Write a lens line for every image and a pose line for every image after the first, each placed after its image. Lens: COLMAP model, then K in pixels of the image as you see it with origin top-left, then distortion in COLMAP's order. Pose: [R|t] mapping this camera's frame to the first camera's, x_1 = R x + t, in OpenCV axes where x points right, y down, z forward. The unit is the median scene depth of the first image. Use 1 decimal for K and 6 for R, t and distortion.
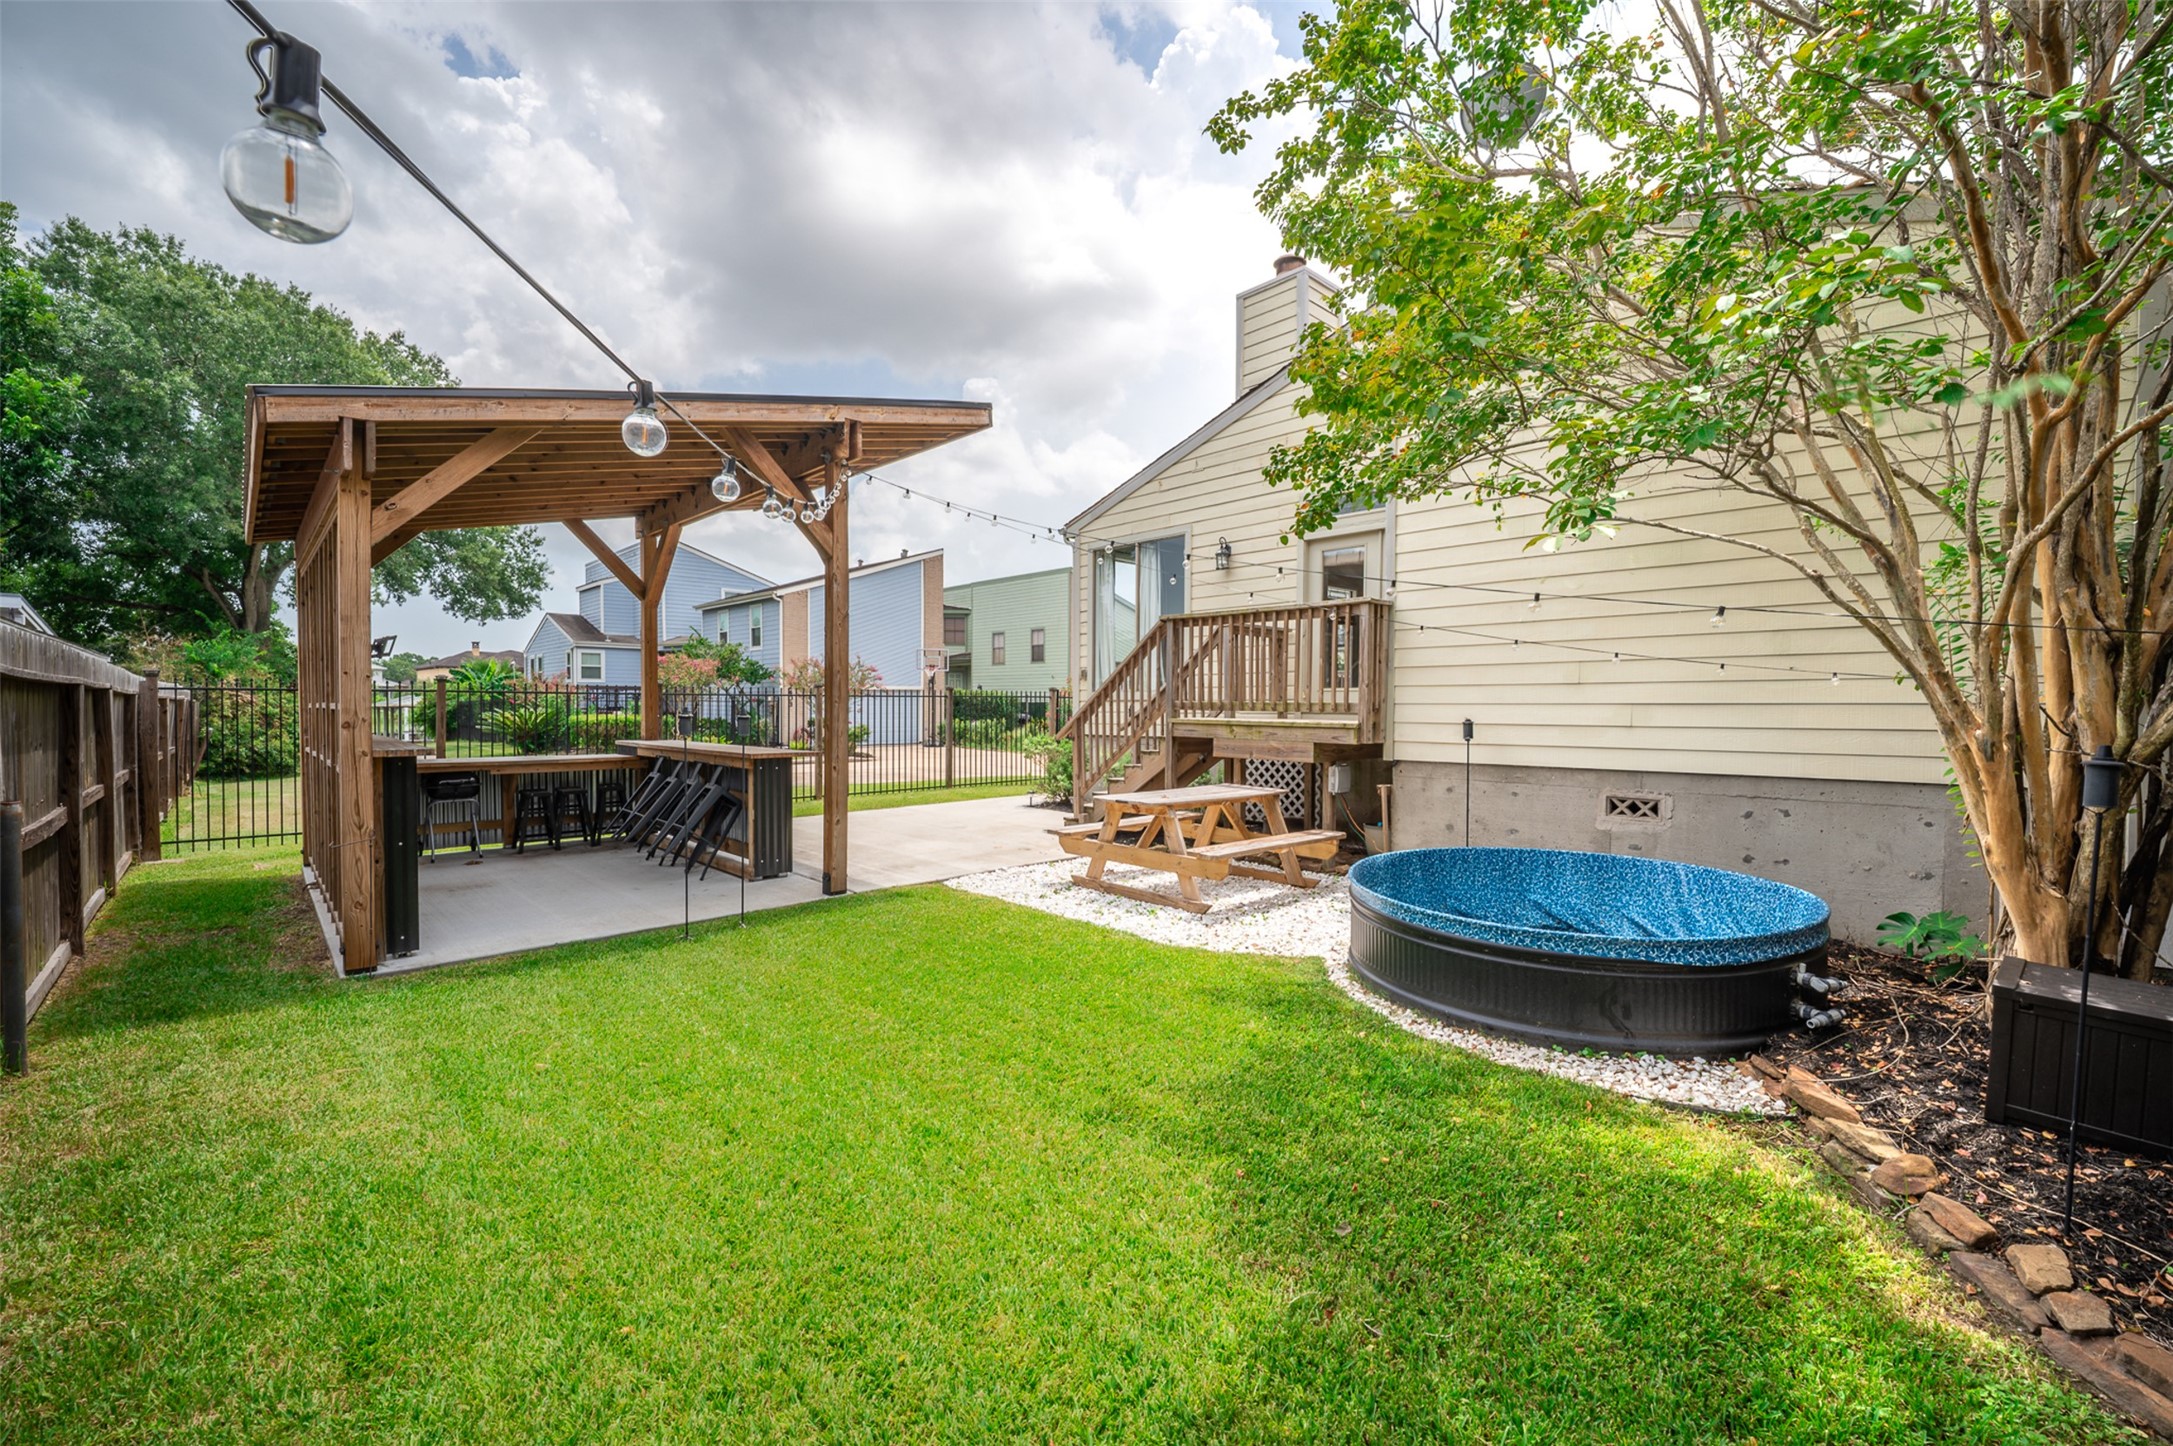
lens RADIAL K [[909.4, 0, 1080.3], [0, 909.4, 721.5], [0, 0, 1]] dist [-0.011840, -0.003503]
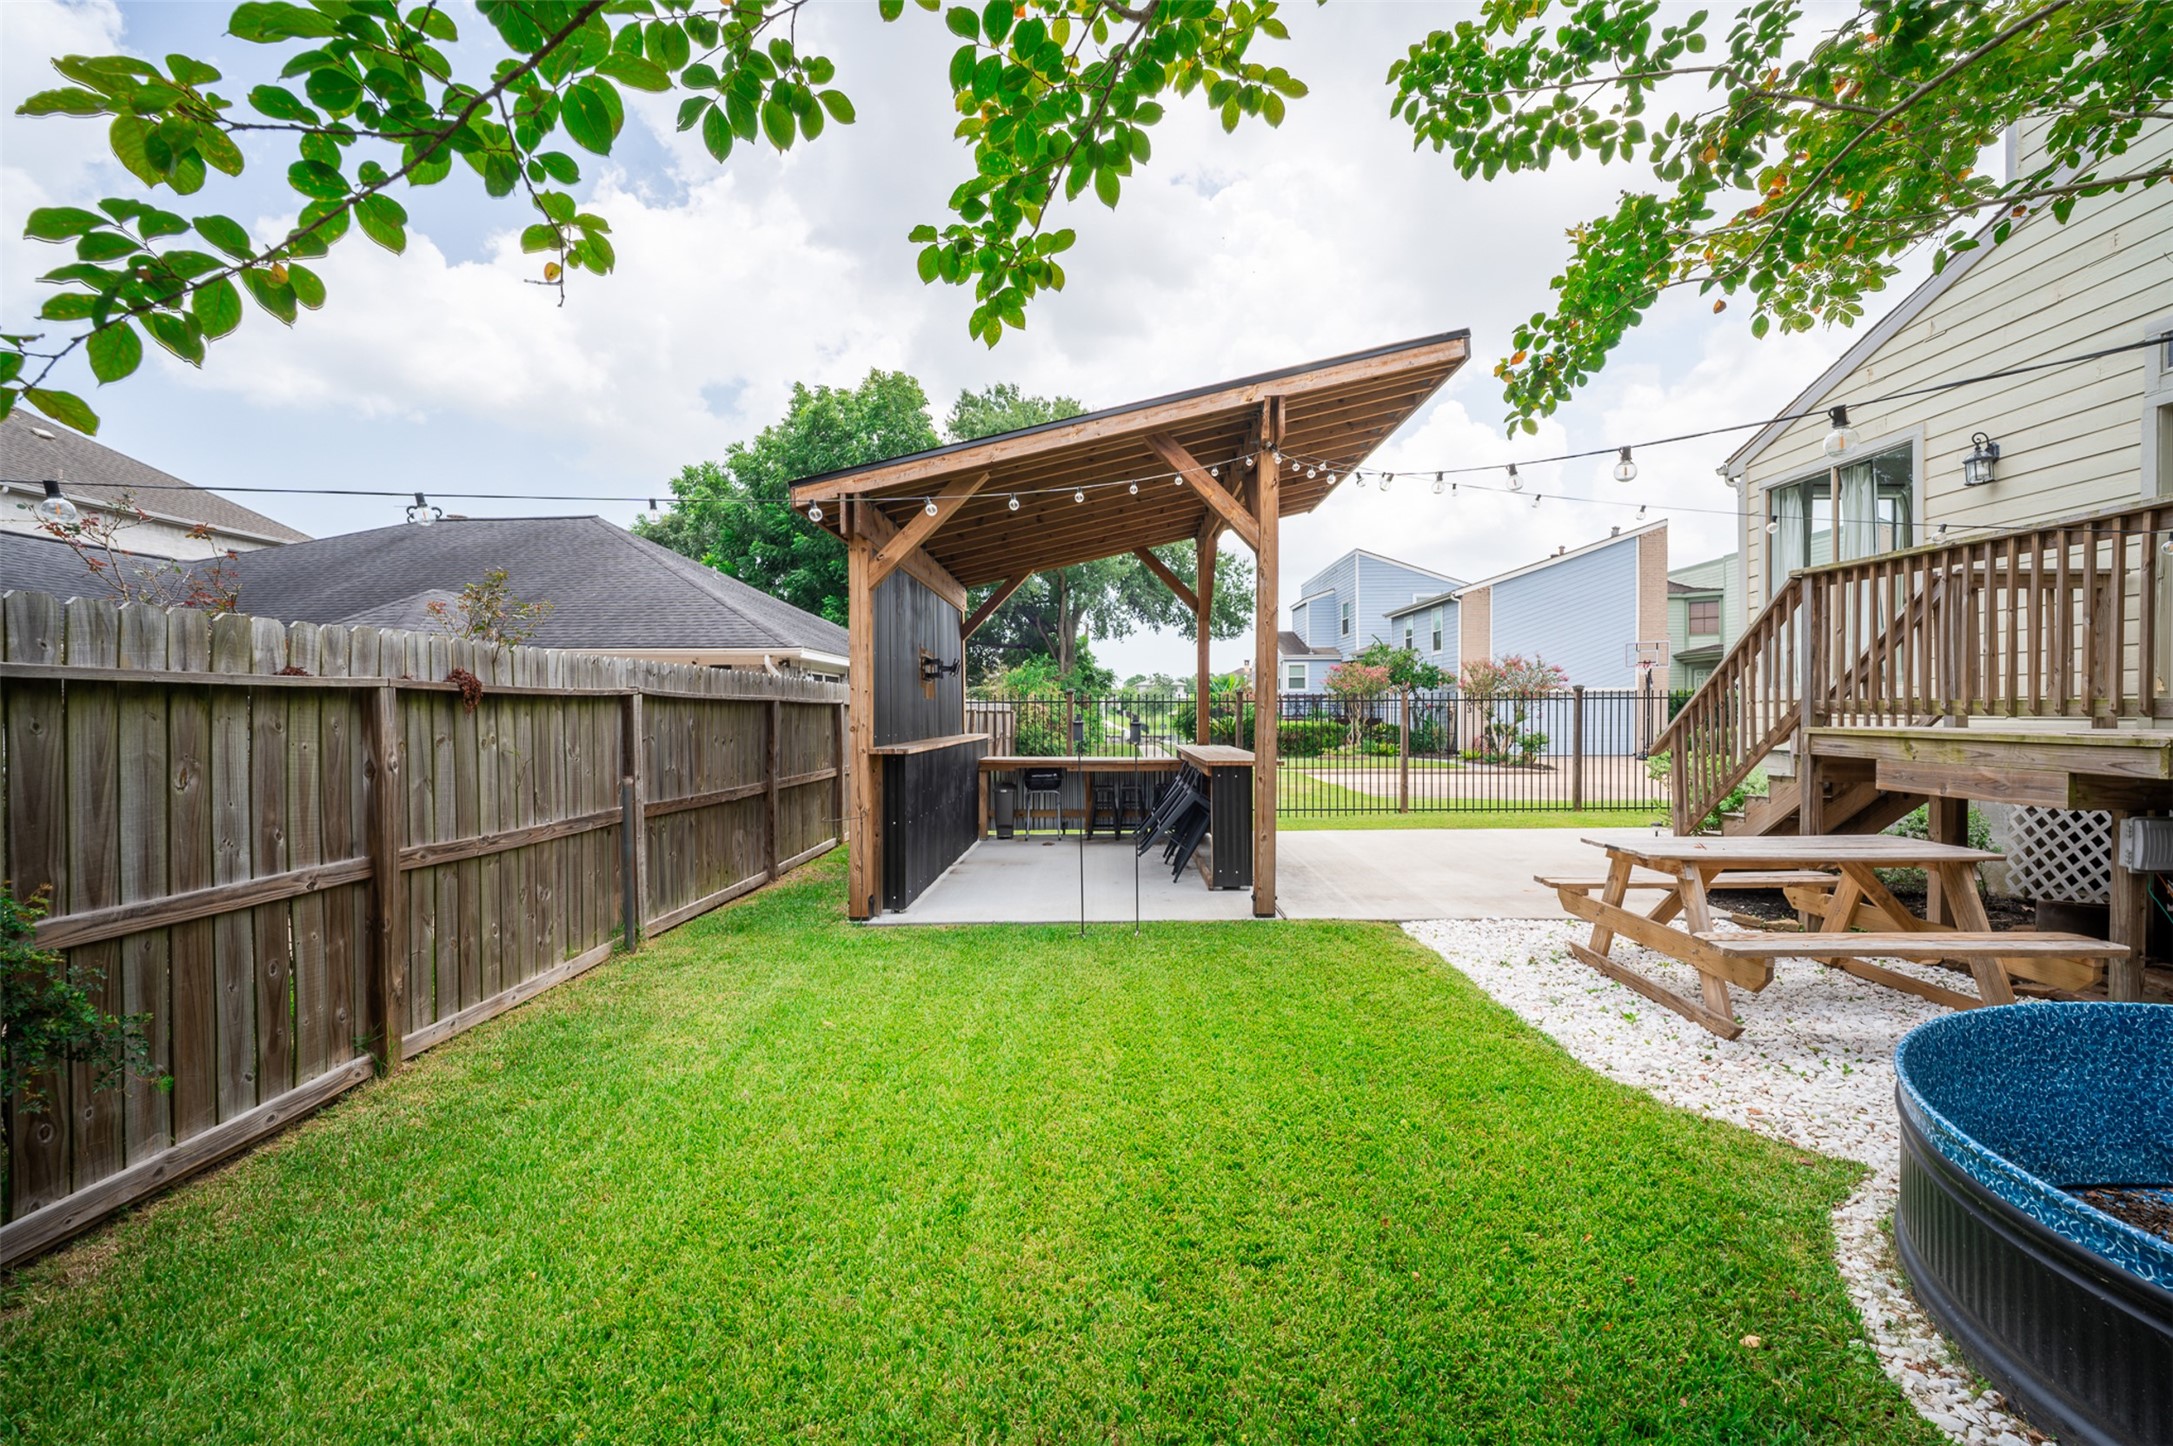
lens RADIAL K [[909.4, 0, 1083.1], [0, 909.4, 715.5], [0, 0, 1]] dist [-0.011840, -0.003503]
pose [[0.699259, -0.005386, -0.714848, 0.202686], [-0.004636, 0.999916, -0.012069, -0.001705], [0.714854, 0.011754, 0.699175, 0.181535]]
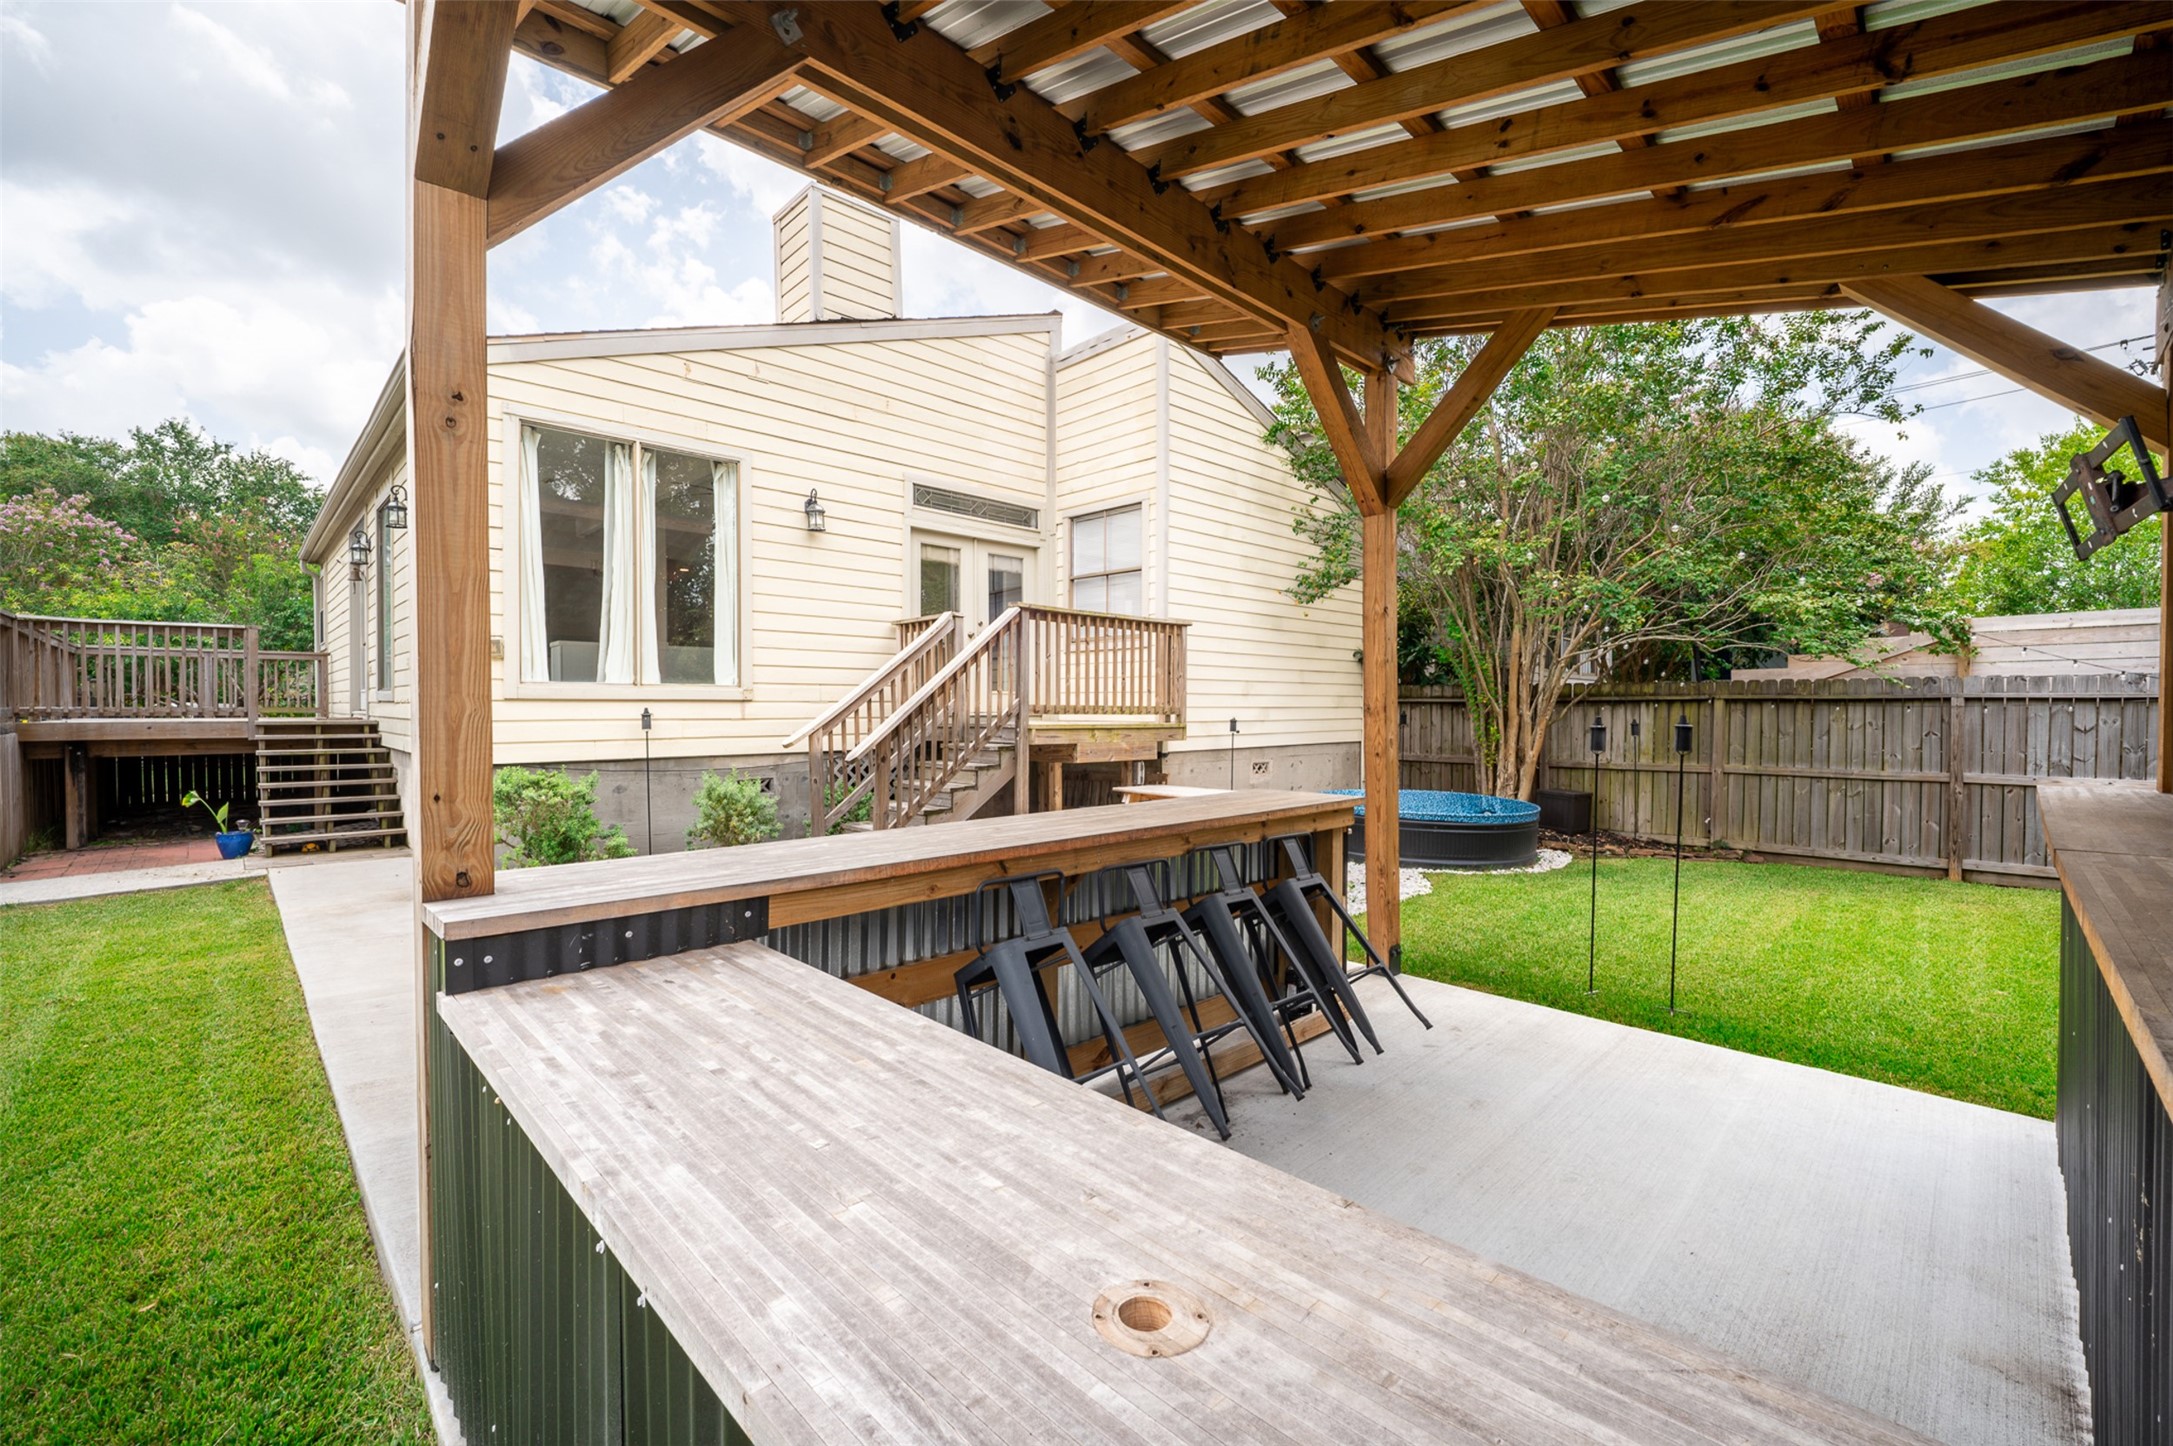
lens RADIAL K [[909.4, 0, 1081.5], [0, 909.4, 726.6], [0, 0, 1]] dist [-0.011840, -0.003503]
pose [[-0.017231, -0.024789, 0.999544, -0.788634], [0.016066, 0.999557, 0.025067, -0.022898], [-0.999722, 0.016490, -0.016825, 0.995547]]
